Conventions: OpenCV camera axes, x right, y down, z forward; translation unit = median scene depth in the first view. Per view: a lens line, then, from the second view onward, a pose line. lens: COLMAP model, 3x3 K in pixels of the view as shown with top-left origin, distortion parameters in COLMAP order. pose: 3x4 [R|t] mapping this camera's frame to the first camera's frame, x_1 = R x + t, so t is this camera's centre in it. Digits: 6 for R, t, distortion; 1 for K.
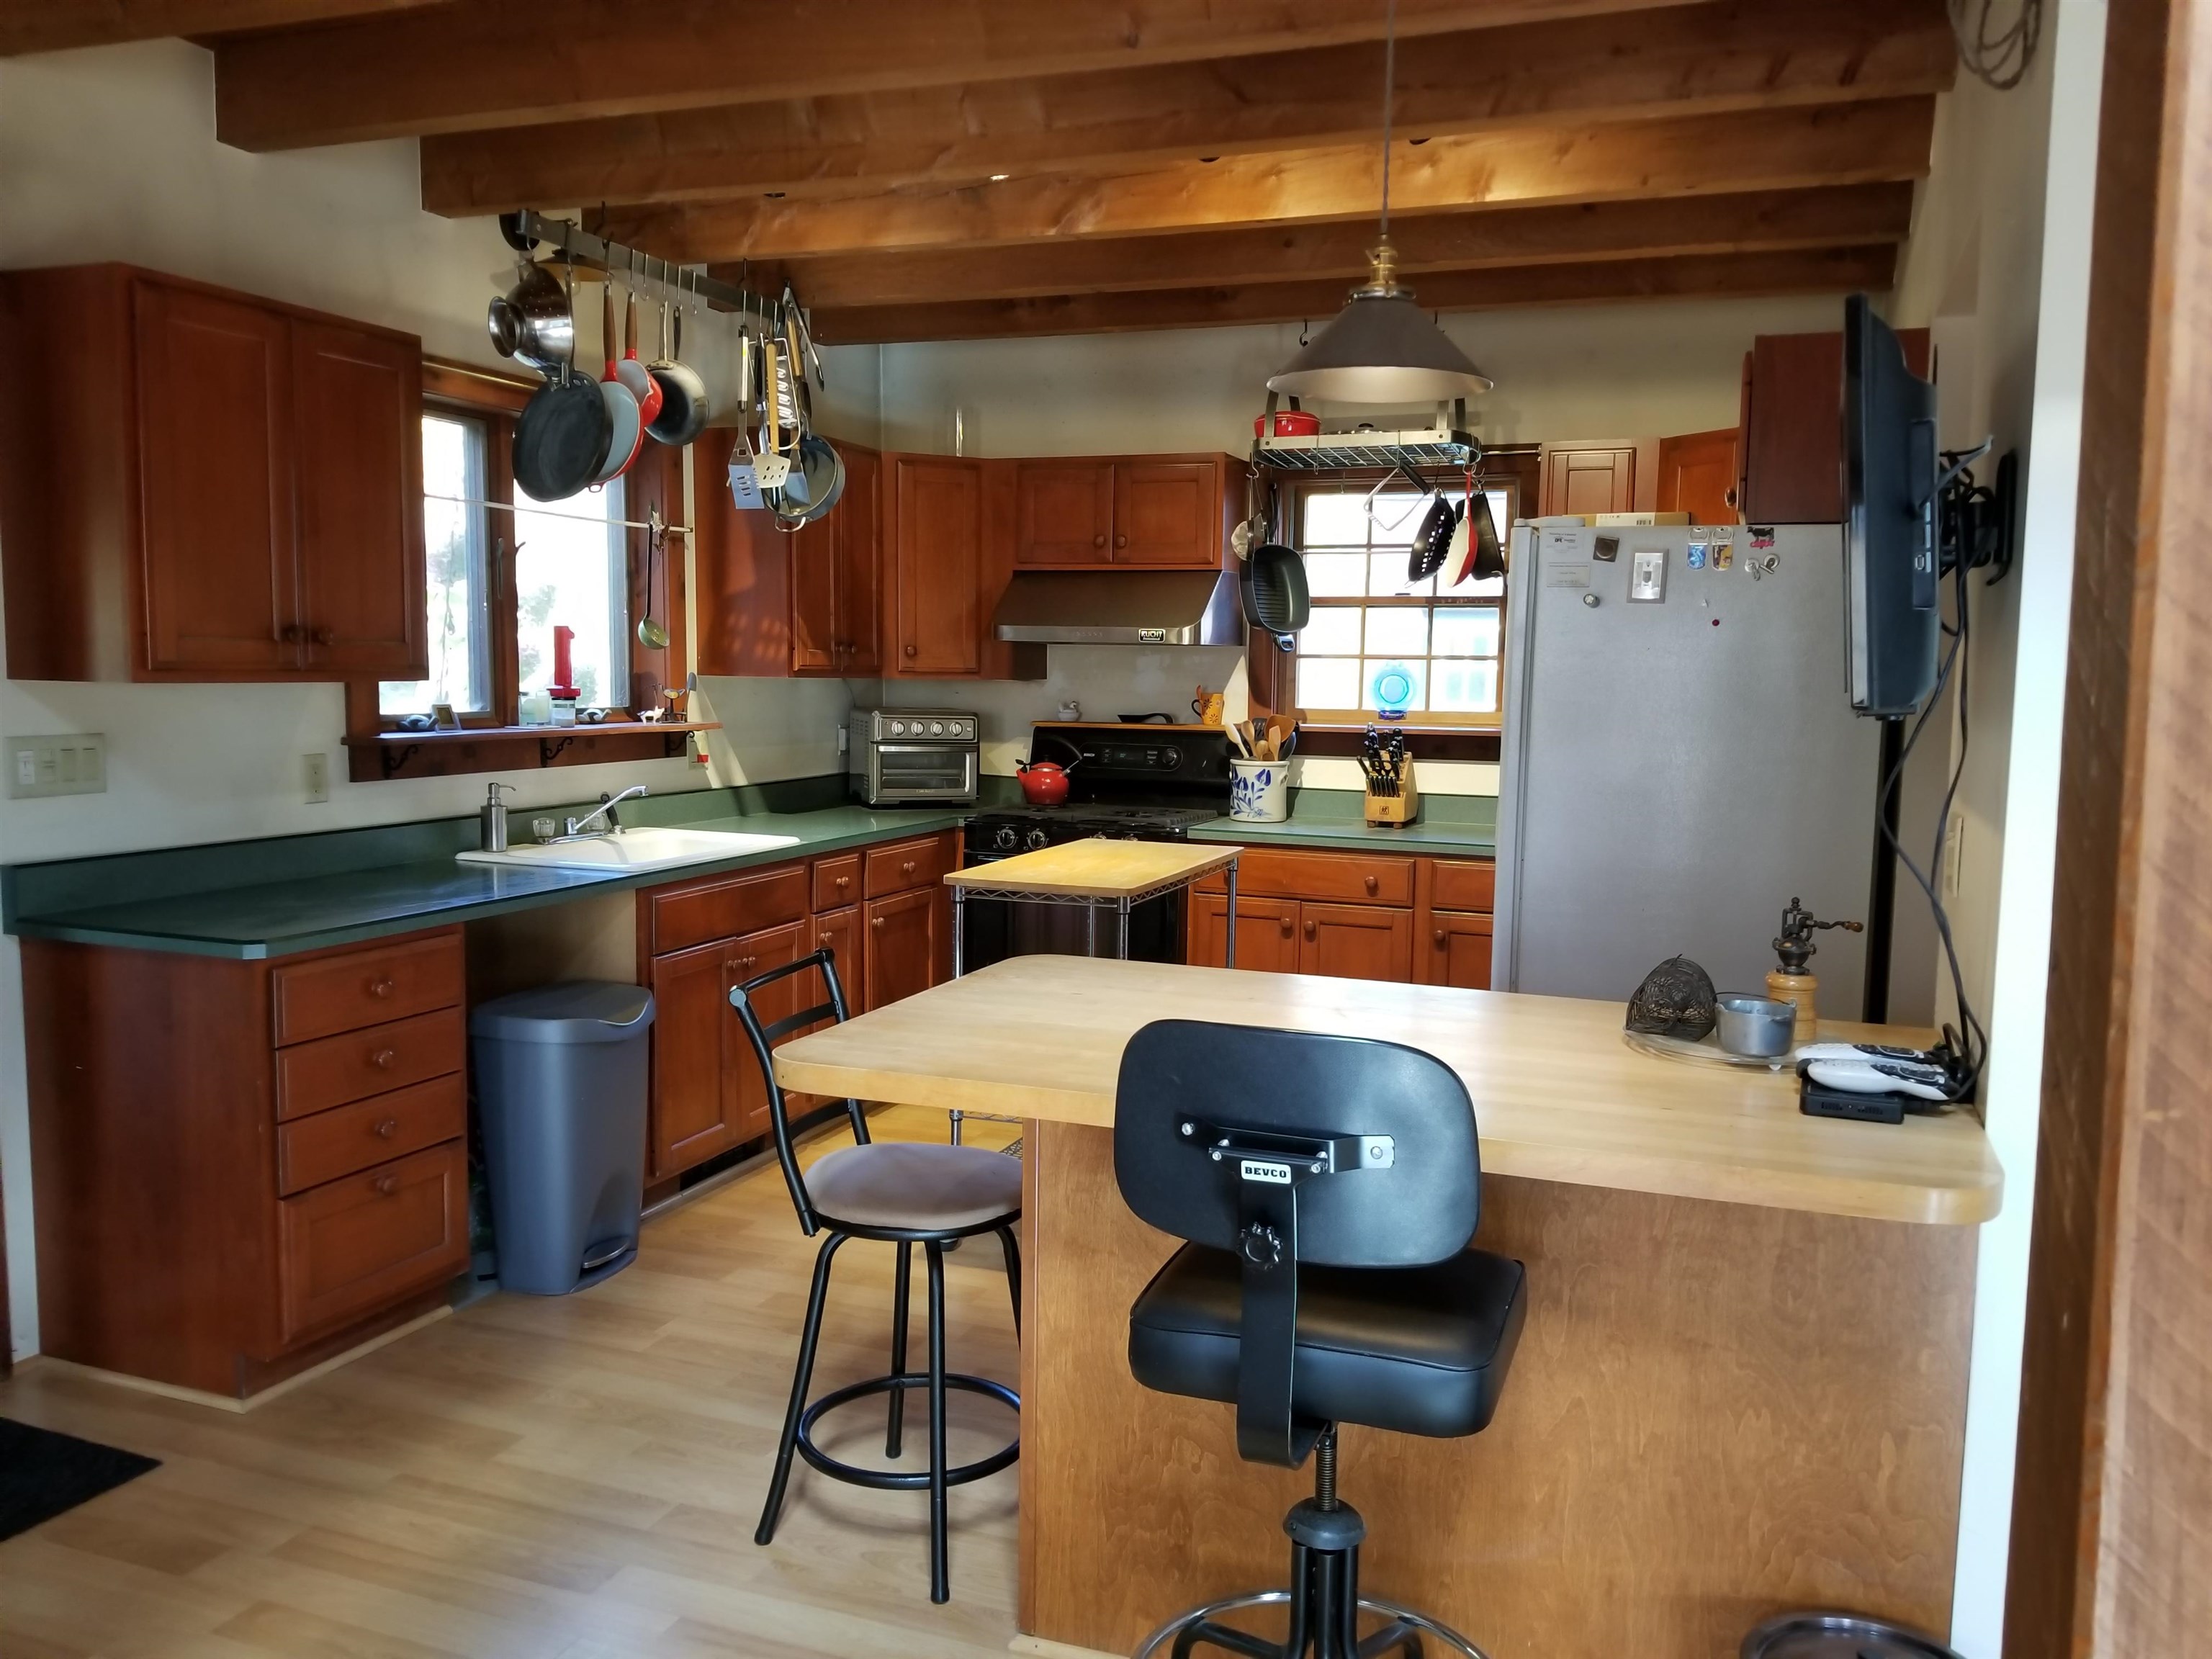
lens RADIAL K [[1701.5, 0, 1103.2], [0, 1701.5, 836.6], [0, 0, 1]] dist [0.016088, -0.030933]
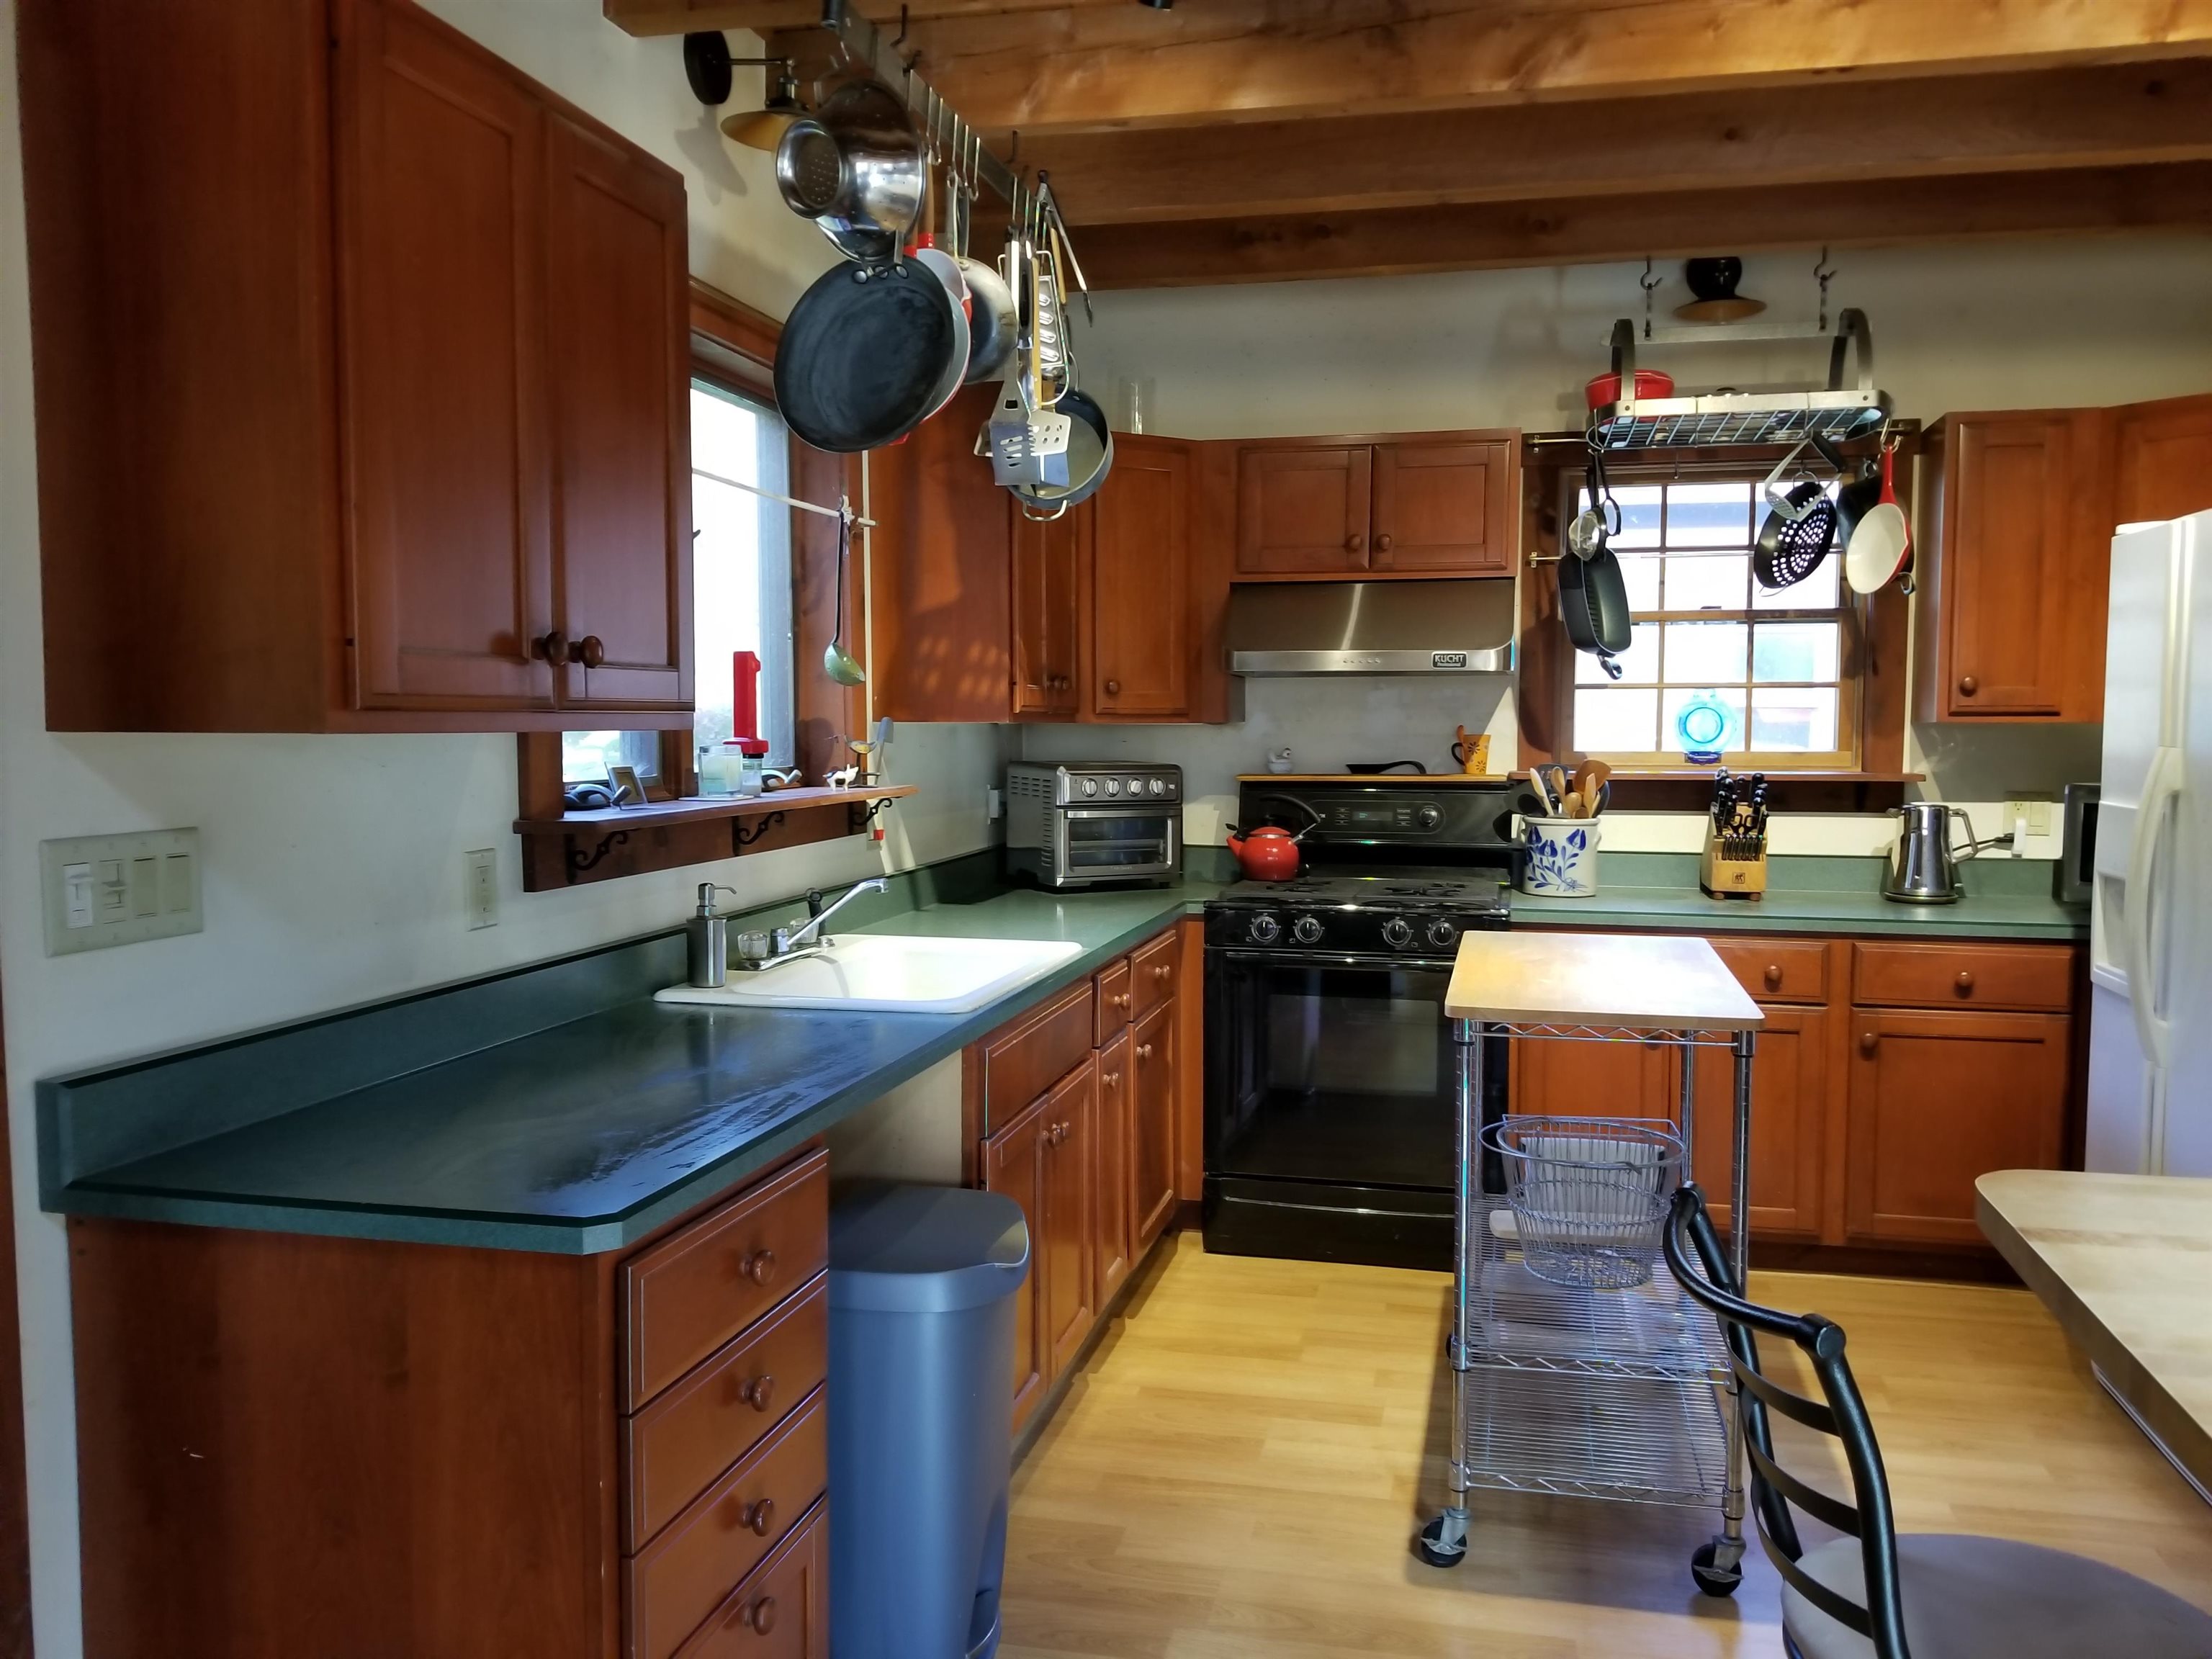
lens RADIAL K [[1701.5, 0, 1112.2], [0, 1701.5, 824.3], [0, 0, 1]] dist [0.016088, -0.030933]
pose [[0.990795, -0.024884, 0.133062, -0.238281], [0.029942, 0.998898, -0.036143, -0.021355], [-0.132016, 0.039794, 0.990449, 0.265662]]
